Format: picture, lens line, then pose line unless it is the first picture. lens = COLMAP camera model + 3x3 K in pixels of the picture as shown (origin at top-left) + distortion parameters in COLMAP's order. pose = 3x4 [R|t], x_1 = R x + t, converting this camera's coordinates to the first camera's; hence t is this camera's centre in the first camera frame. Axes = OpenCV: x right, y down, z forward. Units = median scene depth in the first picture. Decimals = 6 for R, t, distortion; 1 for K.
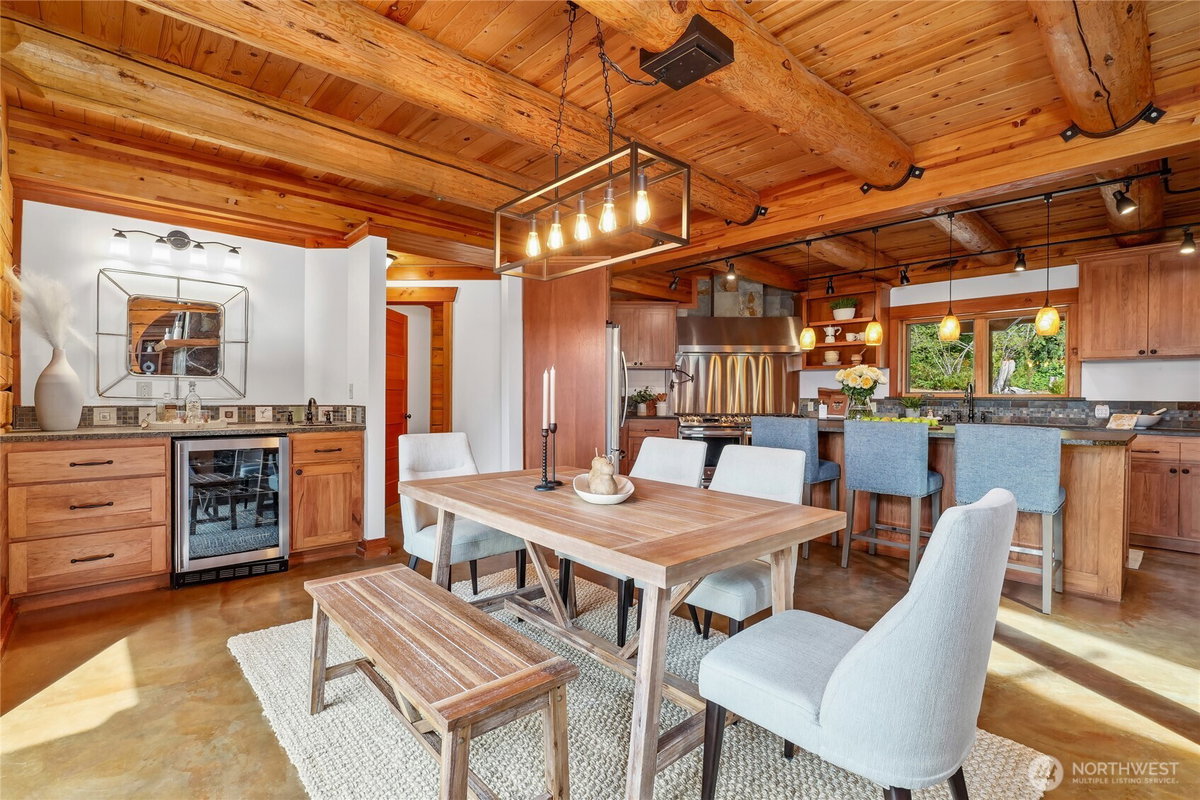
lens RADIAL K [[554.5, 0, 596.7], [0, 554.5, 402.7], [0, 0, 1]] dist [-0.022479, 0.004906]
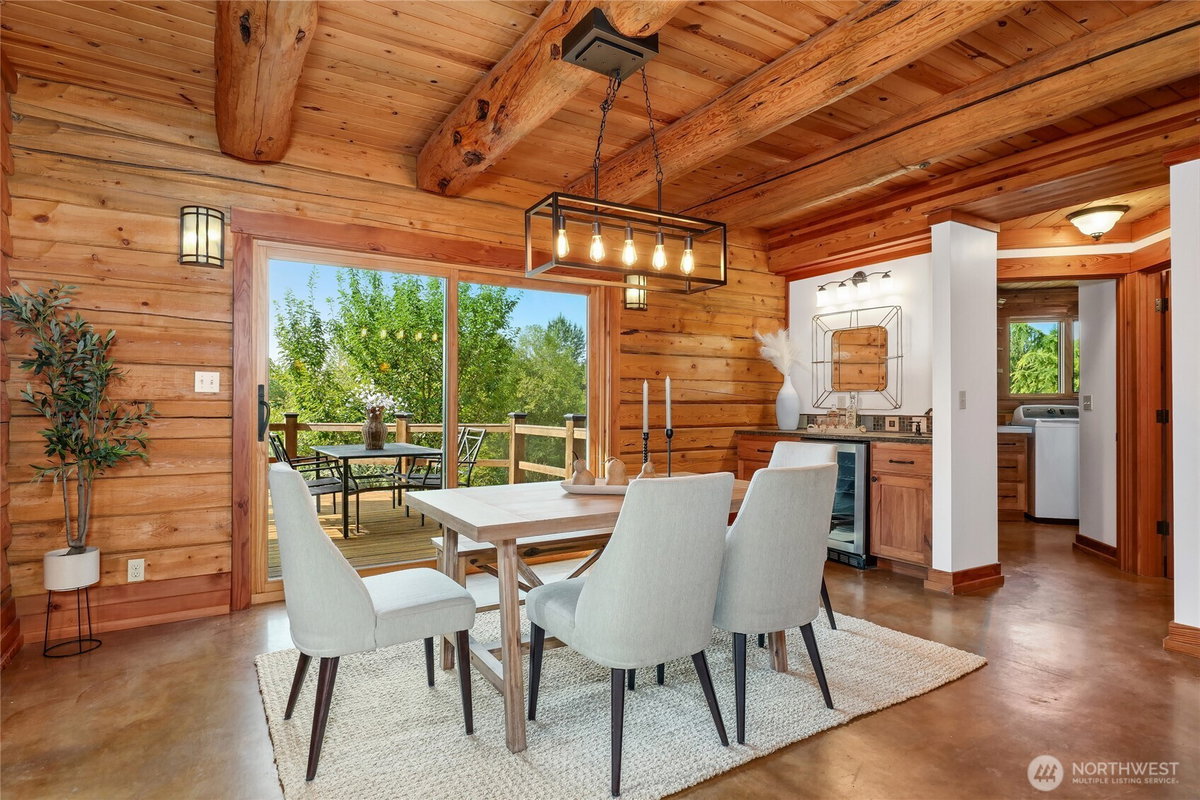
lens RADIAL K [[649.3, 0, 605.9], [0, 649.3, 403.2], [0, 0, 1]] dist [-0.006877, 0.003500]
pose [[-0.194197, -0.007880, -0.980931, 0.616122], [-0.010269, 0.999929, -0.005999, -0.004547], [0.980909, 0.008908, -0.194264, 0.593588]]
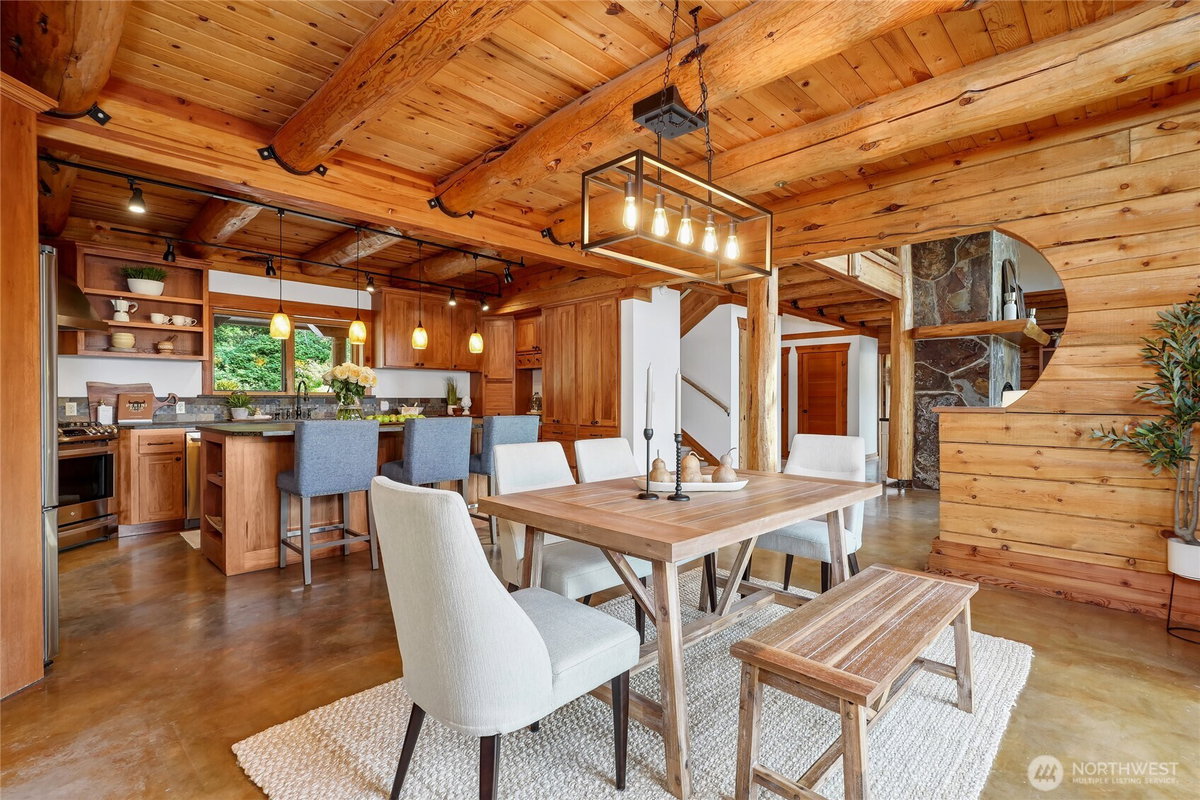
lens RADIAL K [[554.5, 0, 604.2], [0, 554.5, 404.7], [0, 0, 1]] dist [-0.022479, 0.004906]
pose [[-0.056826, -0.019912, 0.998186, -0.490341], [0.007531, 0.999764, 0.020372, -0.010863], [-0.998356, 0.008675, -0.056662, 0.574388]]
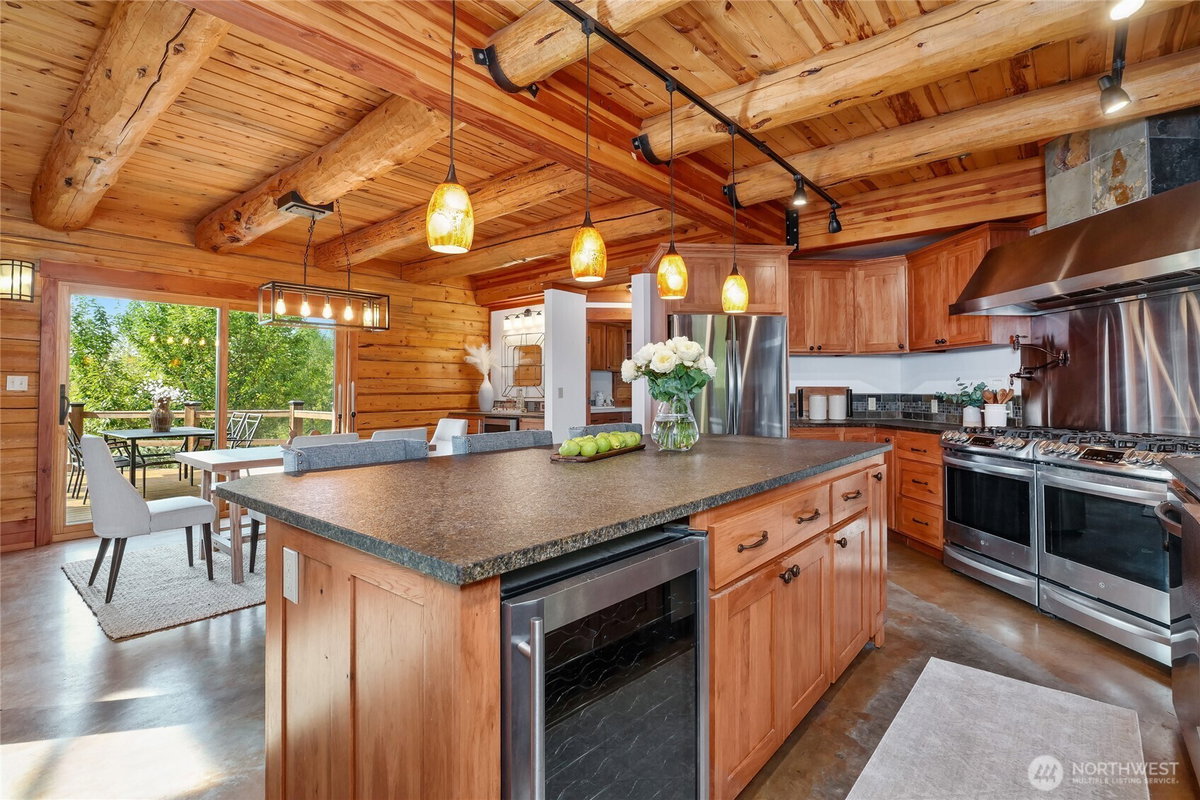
lens RADIAL K [[554.5, 0, 587.8], [0, 554.5, 375.6], [0, 0, 1]] dist [-0.022479, 0.004906]
pose [[0.113661, -0.033118, -0.992967, 0.939230], [-0.005207, 0.999411, -0.033929, -0.015292], [0.993506, 0.009027, 0.113422, 0.805818]]
